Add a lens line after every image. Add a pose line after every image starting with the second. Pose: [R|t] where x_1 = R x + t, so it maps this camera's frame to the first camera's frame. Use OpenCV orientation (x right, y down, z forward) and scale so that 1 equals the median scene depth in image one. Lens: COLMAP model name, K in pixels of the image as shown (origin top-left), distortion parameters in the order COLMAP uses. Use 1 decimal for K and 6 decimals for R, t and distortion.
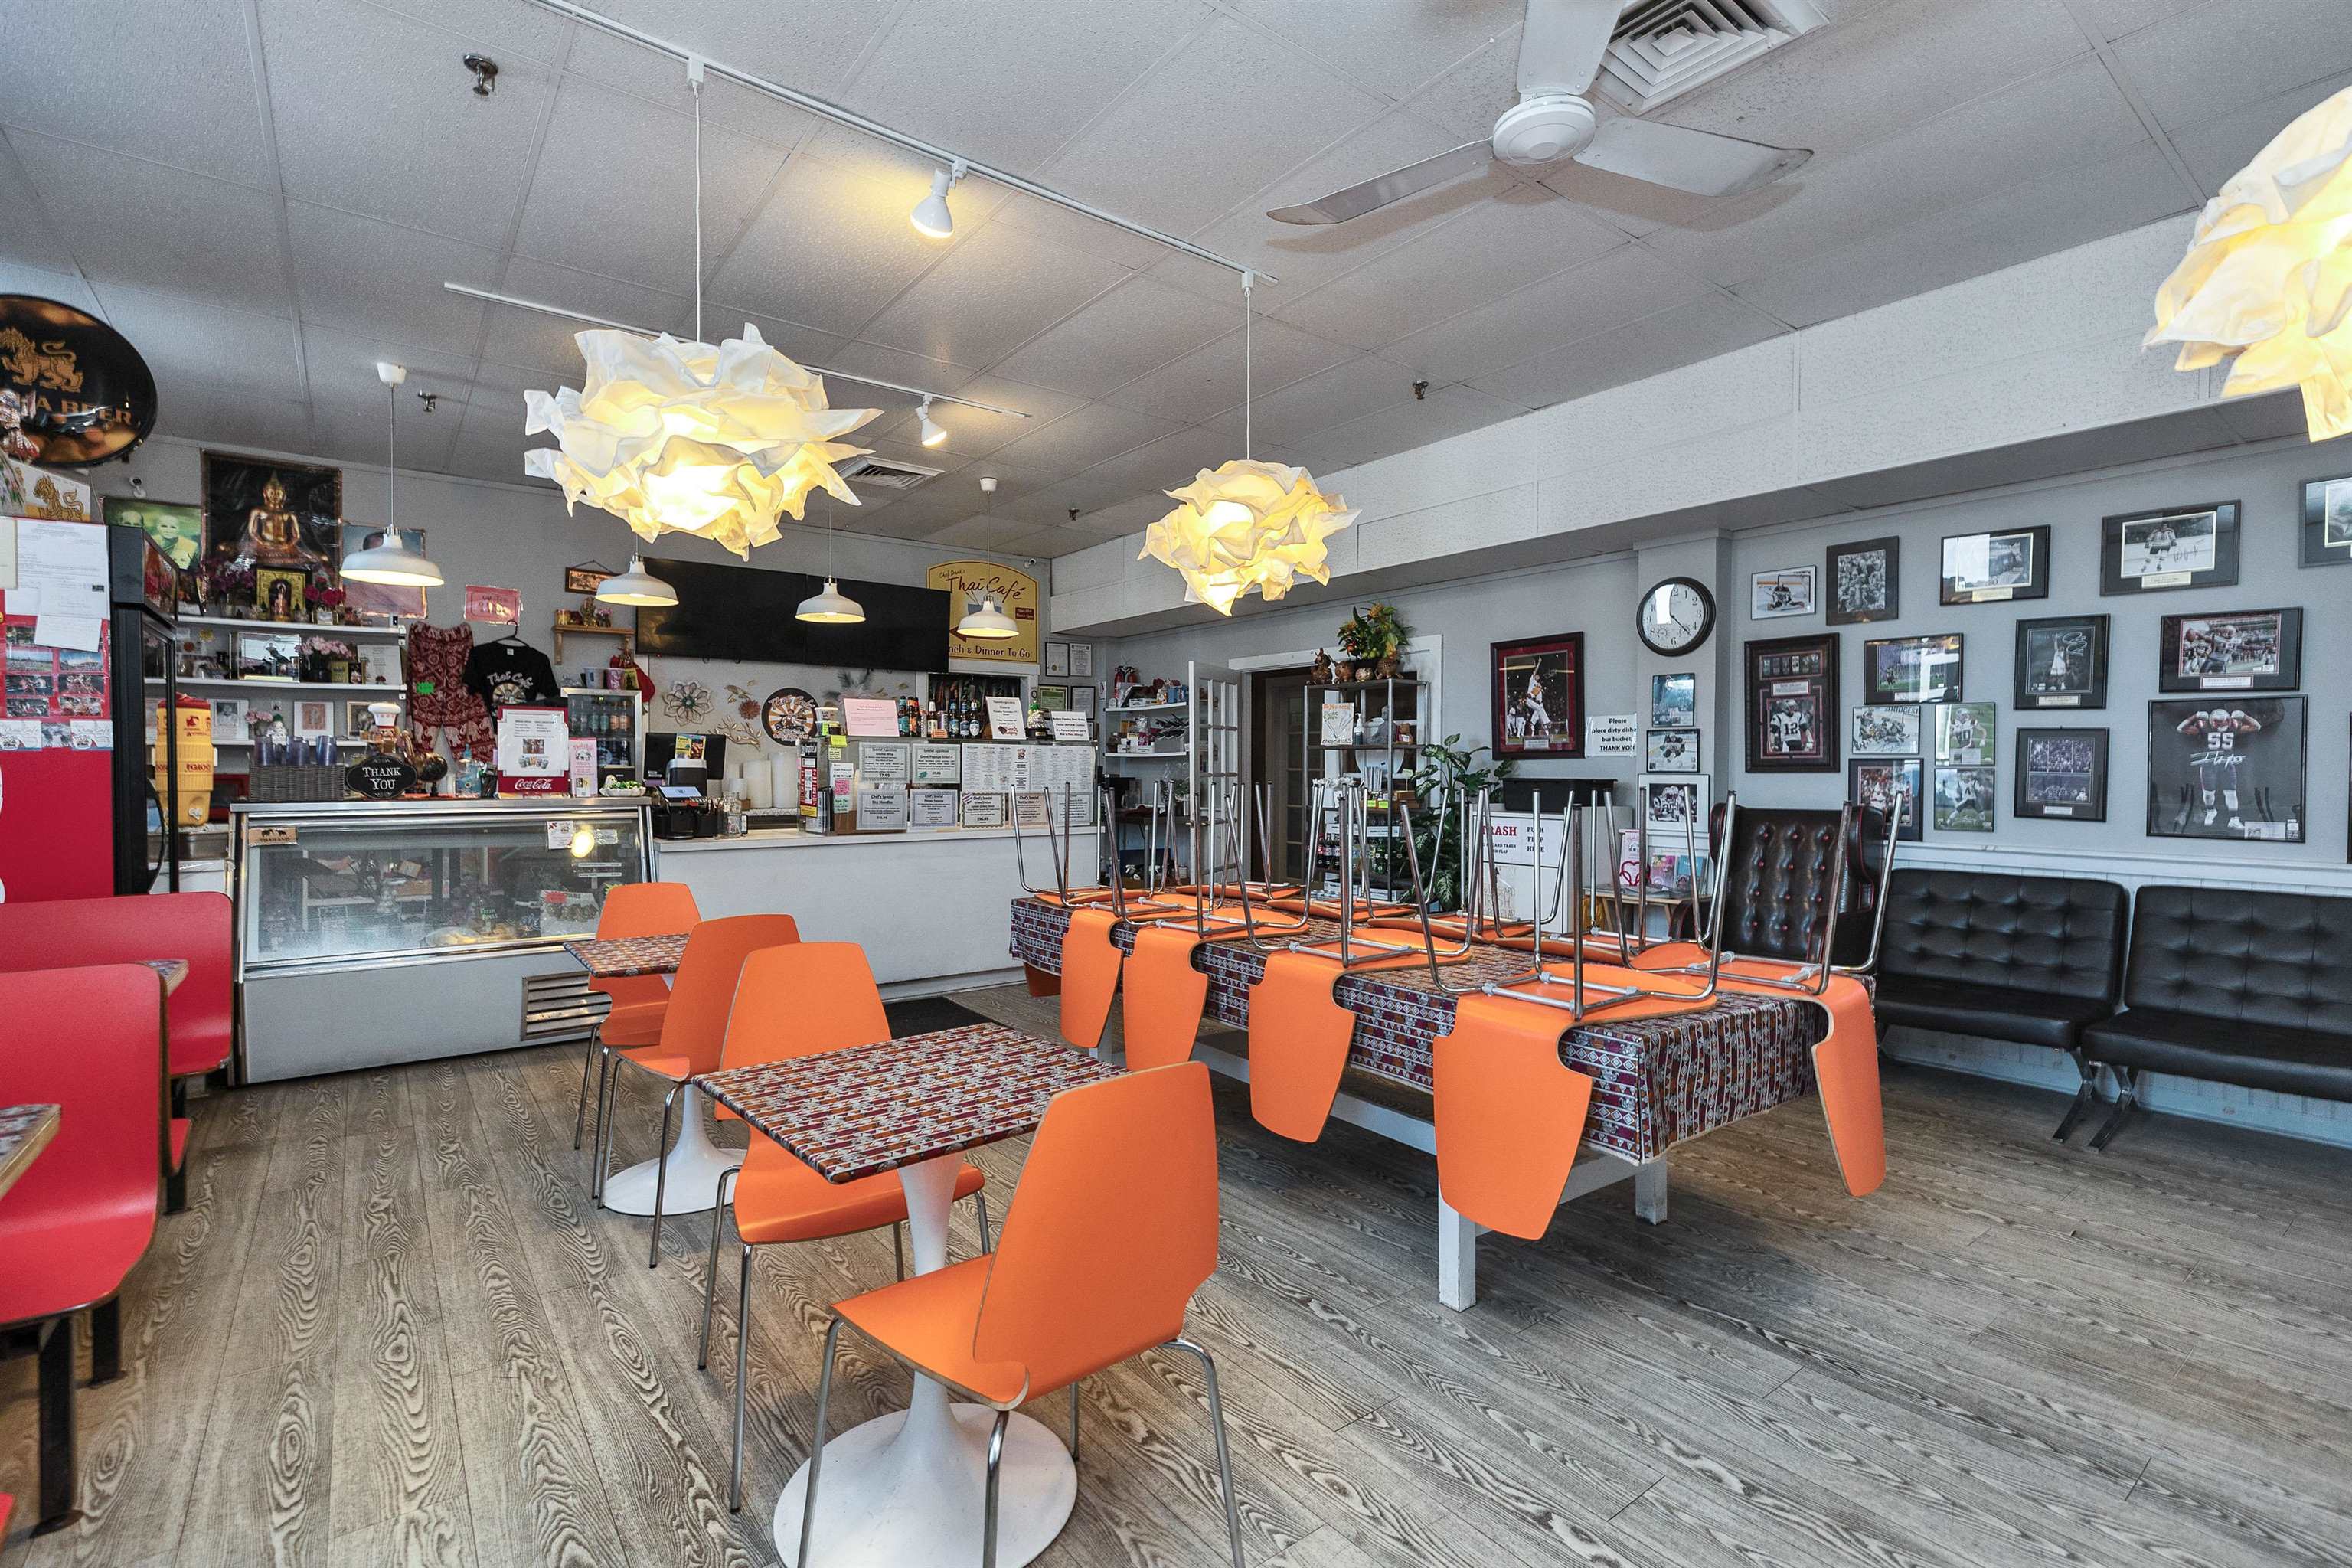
lens RADIAL K [[1061.8, 0, 1174.5], [0, 1061.8, 778.5], [0, 0, 1]] dist [0.005484, 0.000076]
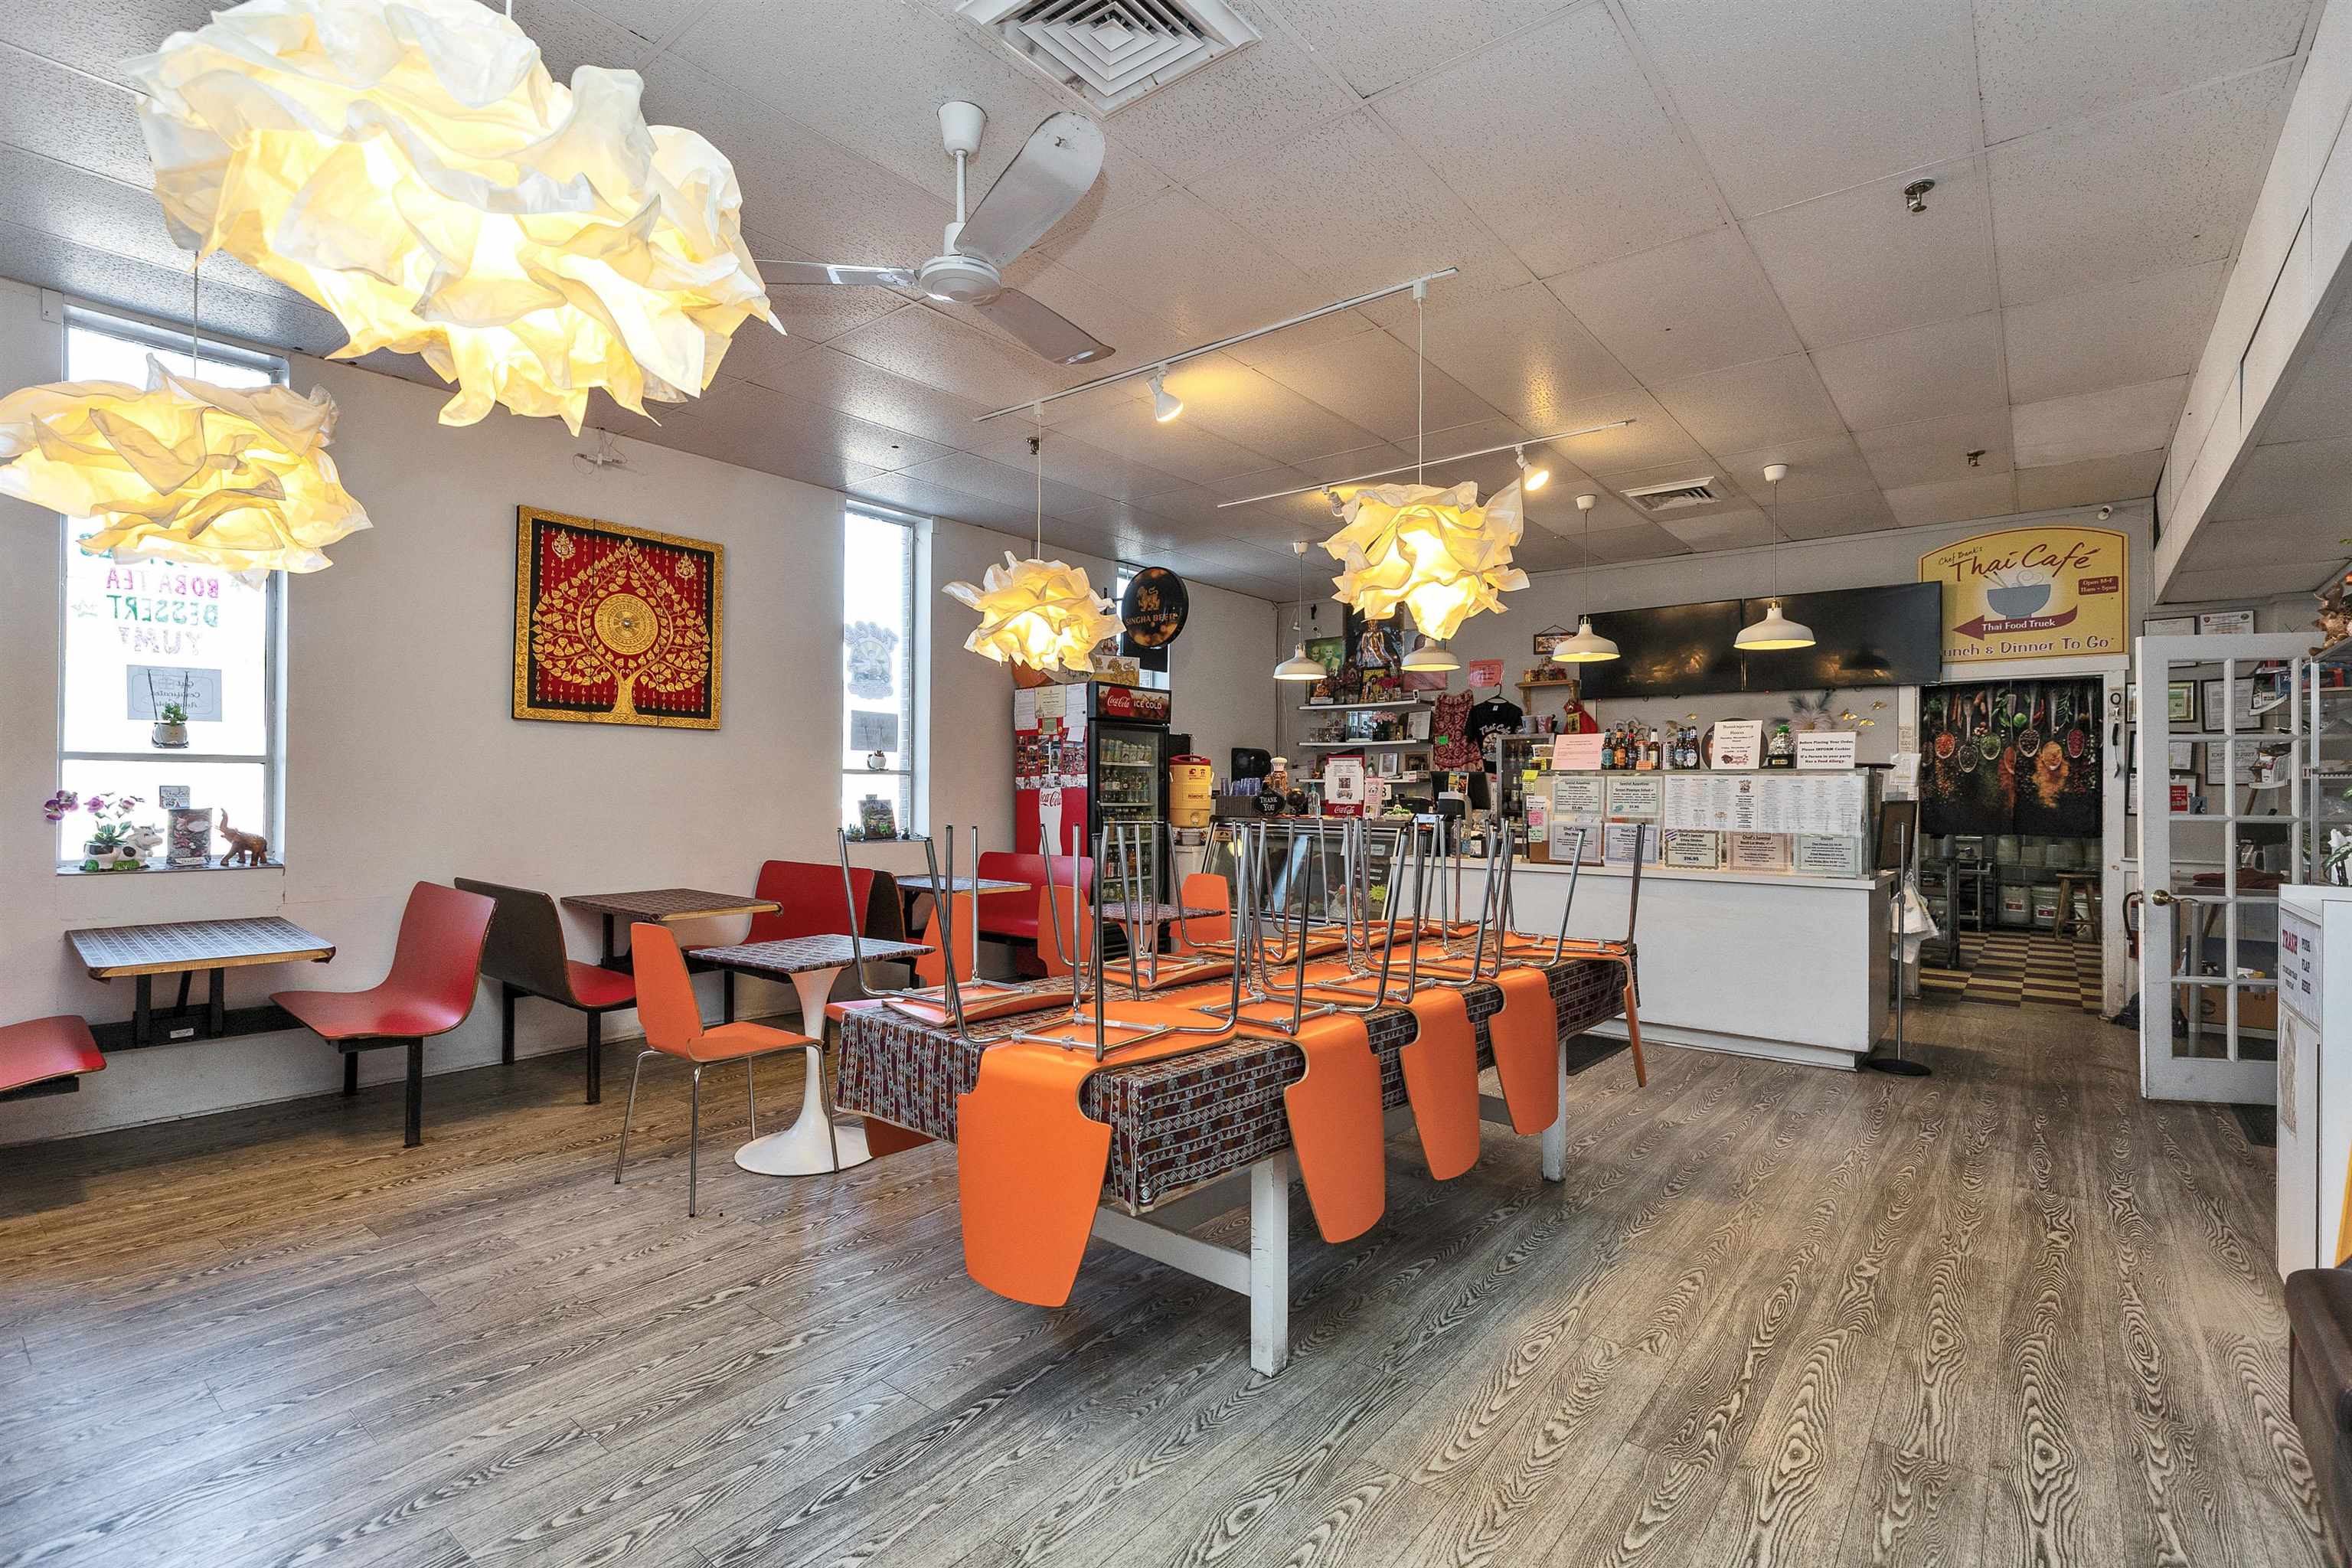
lens RADIAL K [[1061.8, 0, 1174.5], [0, 1061.8, 778.5], [0, 0, 1]] dist [0.005484, 0.000076]
pose [[0.243368, -0.010672, -0.969875, 0.579756], [-0.017037, 0.999738, -0.015275, -0.008561], [0.969784, 0.020241, 0.243122, 0.347703]]
